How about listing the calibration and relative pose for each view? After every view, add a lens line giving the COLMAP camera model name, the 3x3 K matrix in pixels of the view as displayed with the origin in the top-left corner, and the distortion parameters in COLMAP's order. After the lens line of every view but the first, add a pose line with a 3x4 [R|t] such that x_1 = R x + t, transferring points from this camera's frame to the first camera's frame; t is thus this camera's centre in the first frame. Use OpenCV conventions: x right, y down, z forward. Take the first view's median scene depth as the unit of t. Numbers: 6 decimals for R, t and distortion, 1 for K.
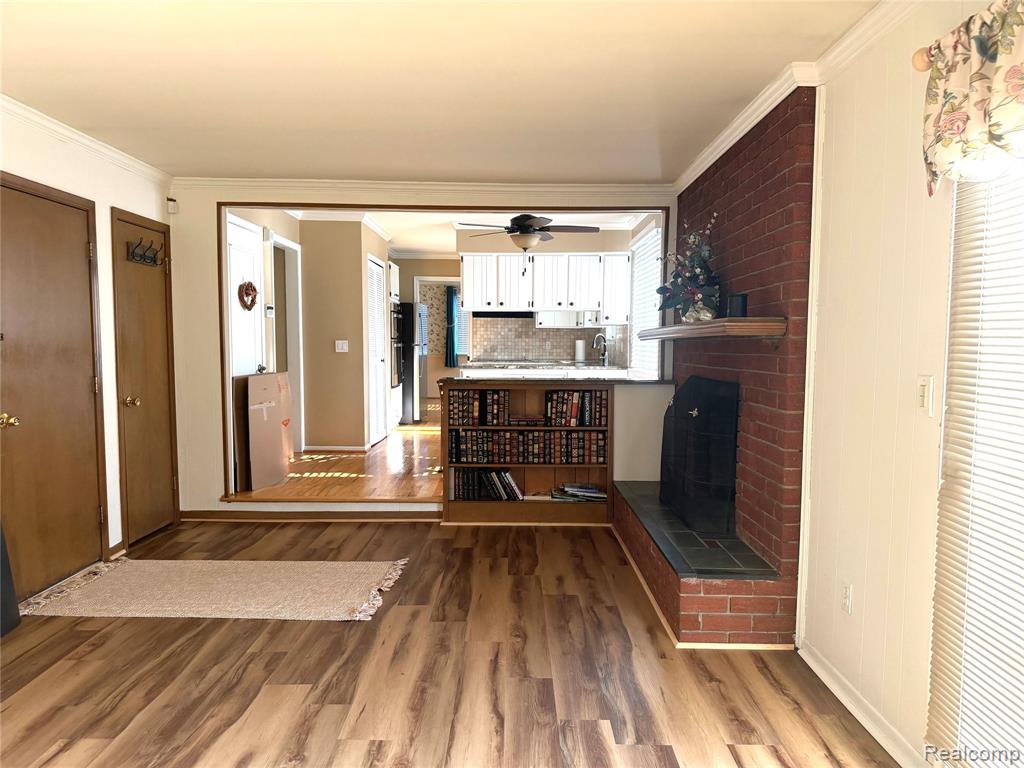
lens RADIAL K [[650.3, 0, 512.0], [0, 650.3, 384.0], [0, 0, 1]] dist [0.134895, -0.125668]
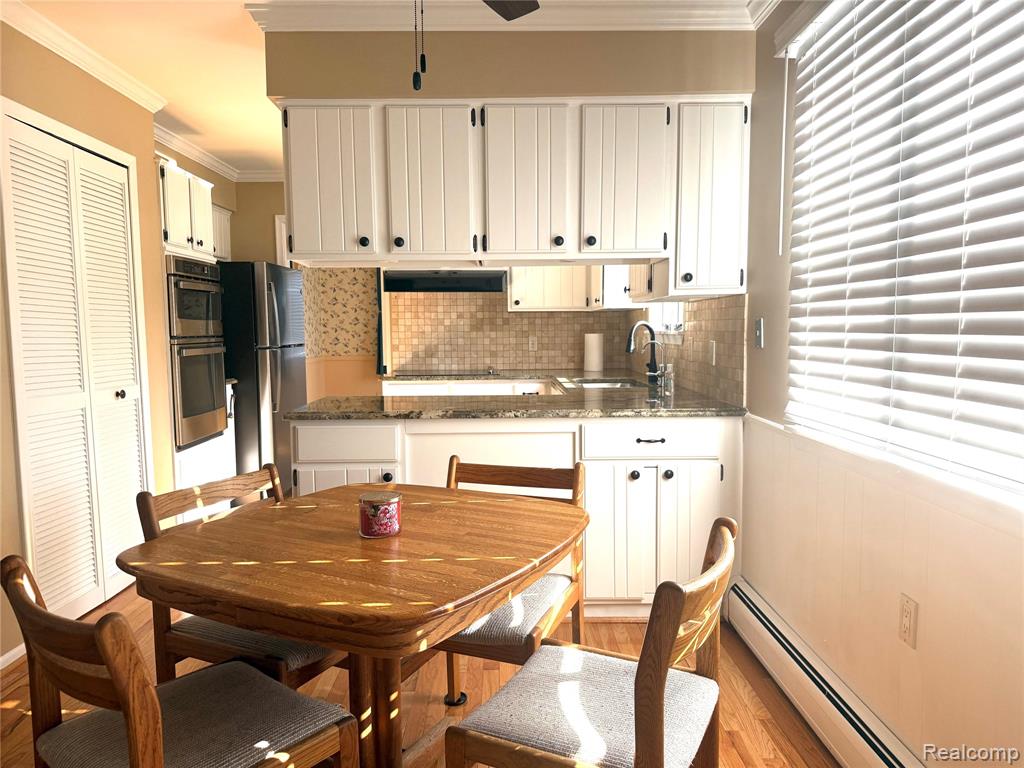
lens RADIAL K [[650.3, 0, 512.0], [0, 650.3, 384.0], [0, 0, 1]] dist [0.134895, -0.125668]
pose [[0.999733, -0.016256, 0.016406, 0.030056], [0.015936, 0.999683, 0.019470, -0.037890], [-0.016717, -0.019203, 0.999676, 0.476329]]
